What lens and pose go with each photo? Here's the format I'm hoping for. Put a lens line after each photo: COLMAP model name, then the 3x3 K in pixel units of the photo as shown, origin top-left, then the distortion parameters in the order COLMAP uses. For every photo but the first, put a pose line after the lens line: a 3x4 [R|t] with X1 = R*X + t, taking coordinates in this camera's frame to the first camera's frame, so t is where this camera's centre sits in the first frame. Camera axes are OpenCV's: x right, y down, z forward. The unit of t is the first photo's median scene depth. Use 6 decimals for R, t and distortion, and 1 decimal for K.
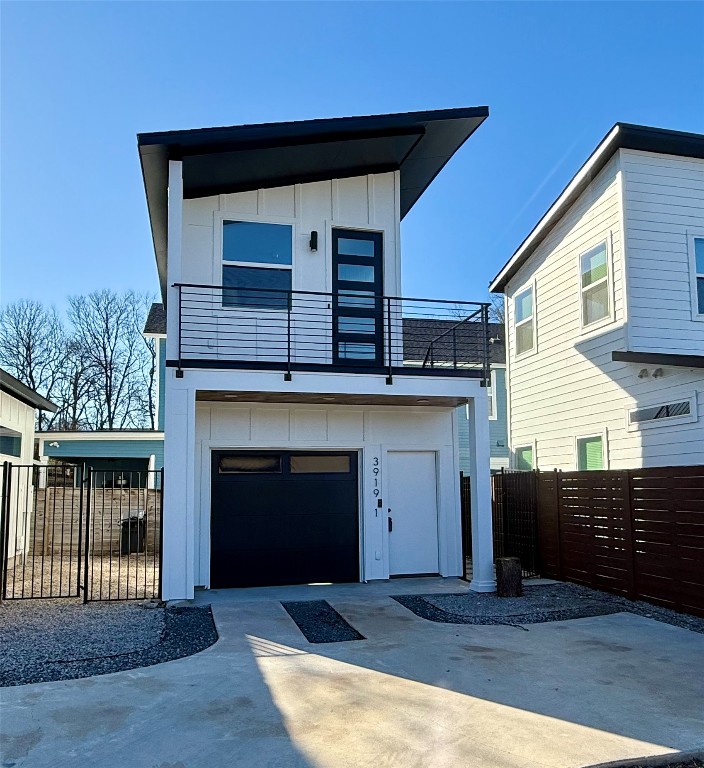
lens RADIAL K [[595.8, 0, 332.9], [0, 595.8, 419.2], [0, 0, 1]] dist [-0.027042, 0.039684]
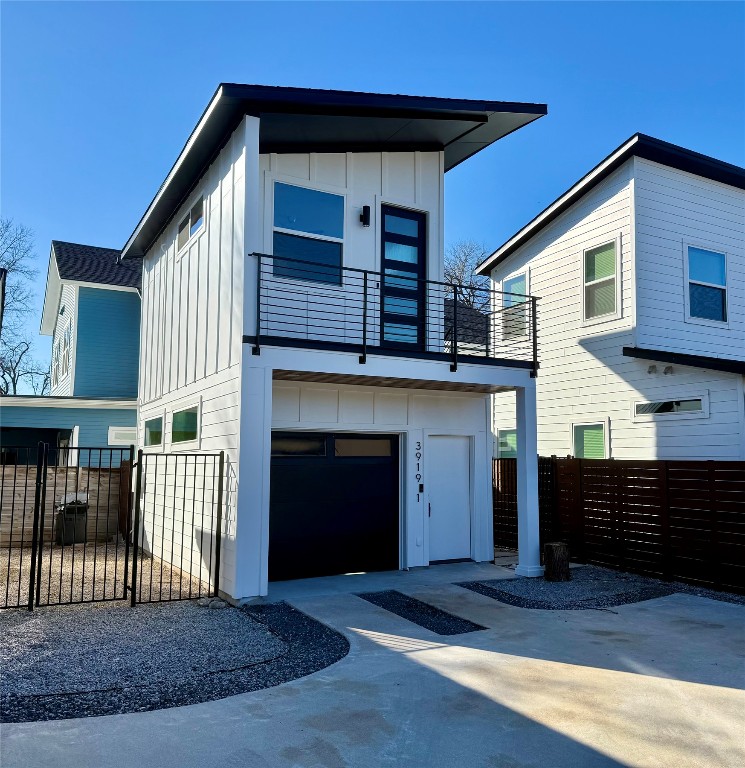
lens RADIAL K [[649.3, 0, 371.1], [0, 649.3, 384.0], [0, 0, 1]] dist [0.074398, -0.084527]
pose [[0.964911, 0.043091, 0.259018, -0.291736], [-0.042437, 0.999066, -0.008119, -0.020421], [-0.259126, -0.003158, 0.965838, -0.022611]]
